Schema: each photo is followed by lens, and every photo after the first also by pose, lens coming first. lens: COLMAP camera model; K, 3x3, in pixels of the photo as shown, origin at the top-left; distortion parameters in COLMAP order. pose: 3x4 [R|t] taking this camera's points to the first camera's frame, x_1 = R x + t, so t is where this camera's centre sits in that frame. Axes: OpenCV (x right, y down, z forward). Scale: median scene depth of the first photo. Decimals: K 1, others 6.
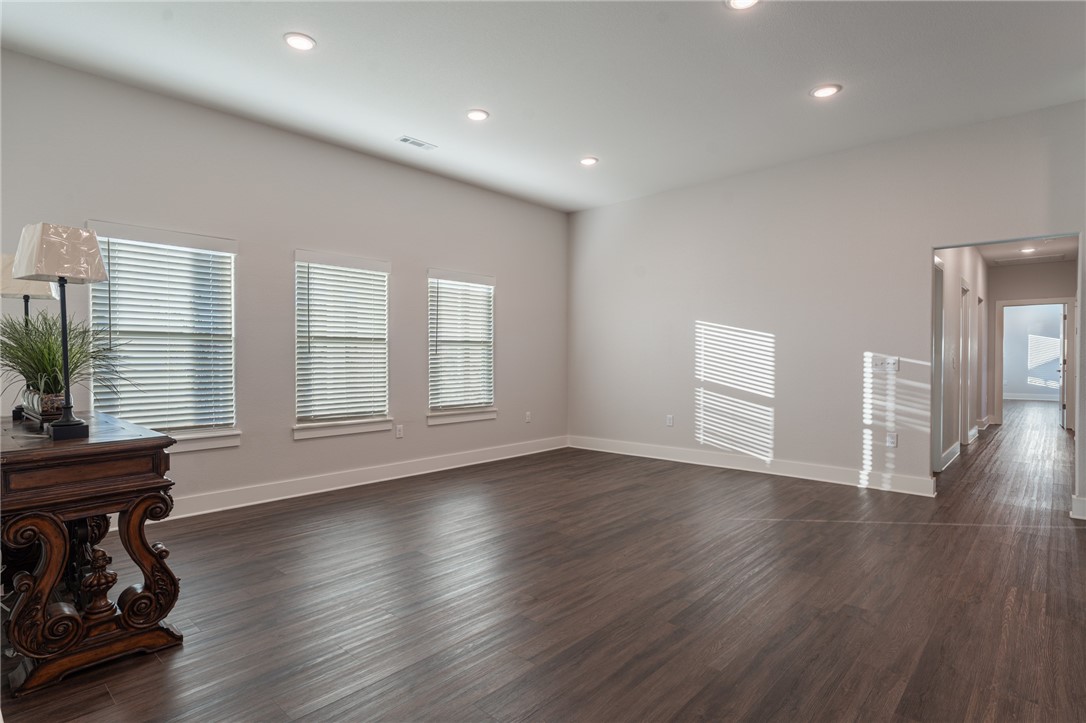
lens RADIAL K [[571.1, 0, 561.3], [0, 571.1, 358.7], [0, 0, 1]] dist [0.020819, -0.000155]
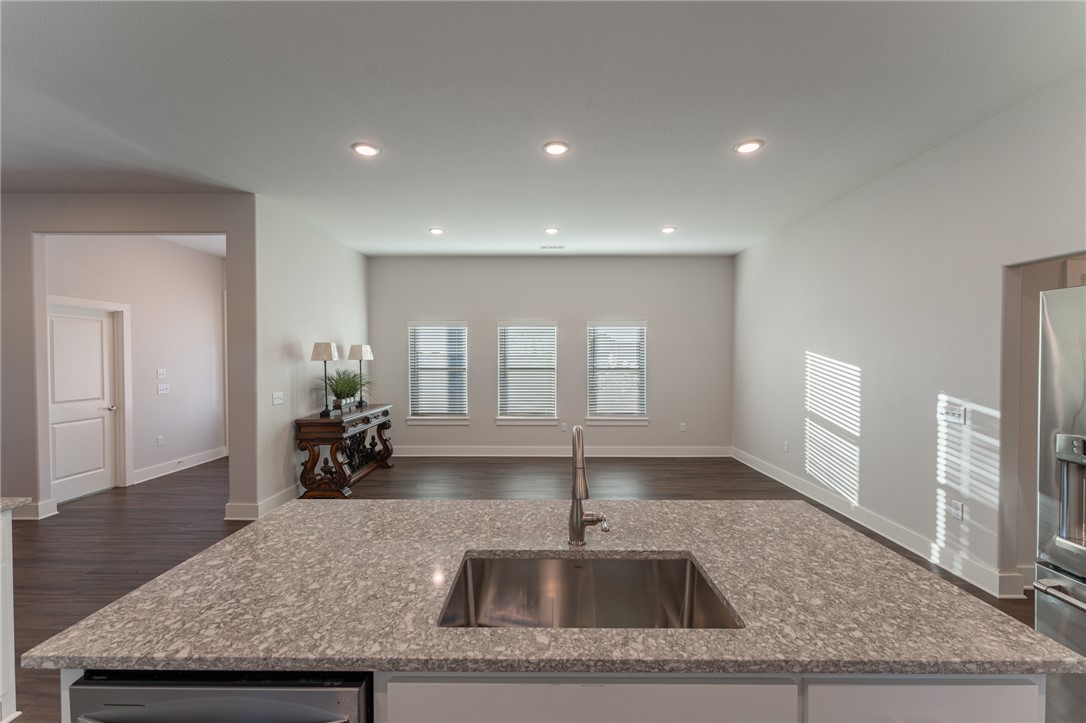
lens RADIAL K [[443.9, 0, 543.0], [0, 443.9, 361.5], [0, 0, 1]] dist [-0.001861, -0.000245]
pose [[0.658603, 0.003367, -0.752483, 0.631715], [-0.002561, 0.999994, 0.002233, -0.058341], [0.752486, 0.000457, 0.658608, 0.162536]]
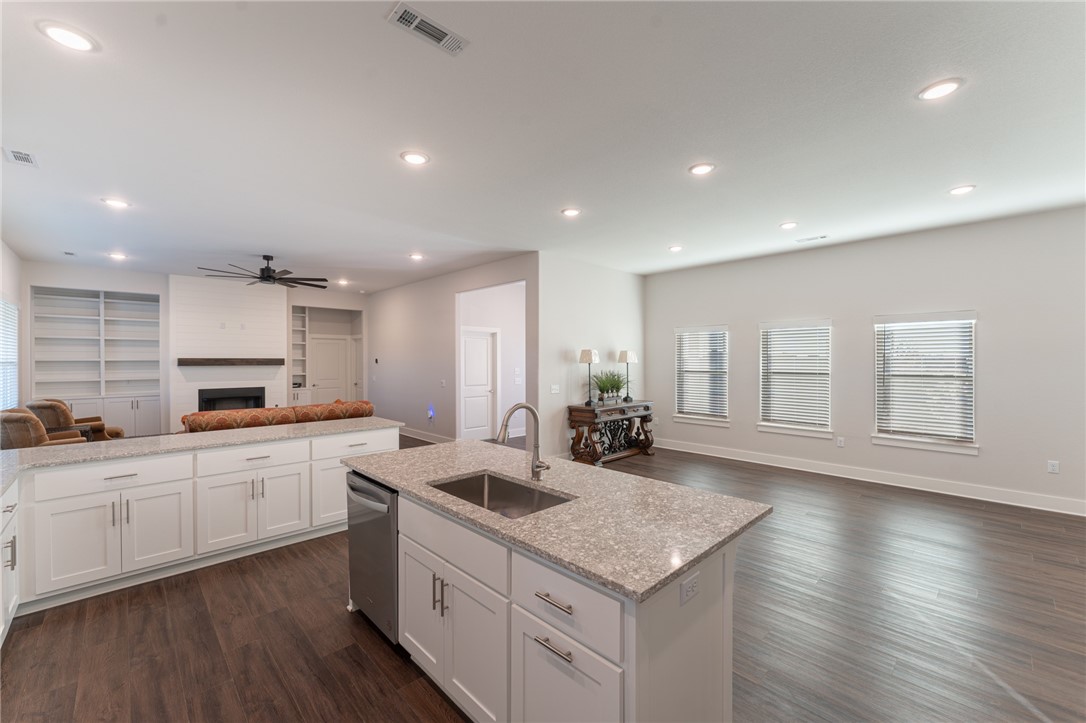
lens RADIAL K [[443.9, 0, 543.0], [0, 443.9, 361.5], [0, 0, 1]] dist [-0.001861, -0.000245]
pose [[-0.078814, -0.001910, -0.996887, 0.868677], [-0.008673, 0.999962, -0.001230, -0.059121], [0.996852, 0.008549, -0.078828, 0.400465]]
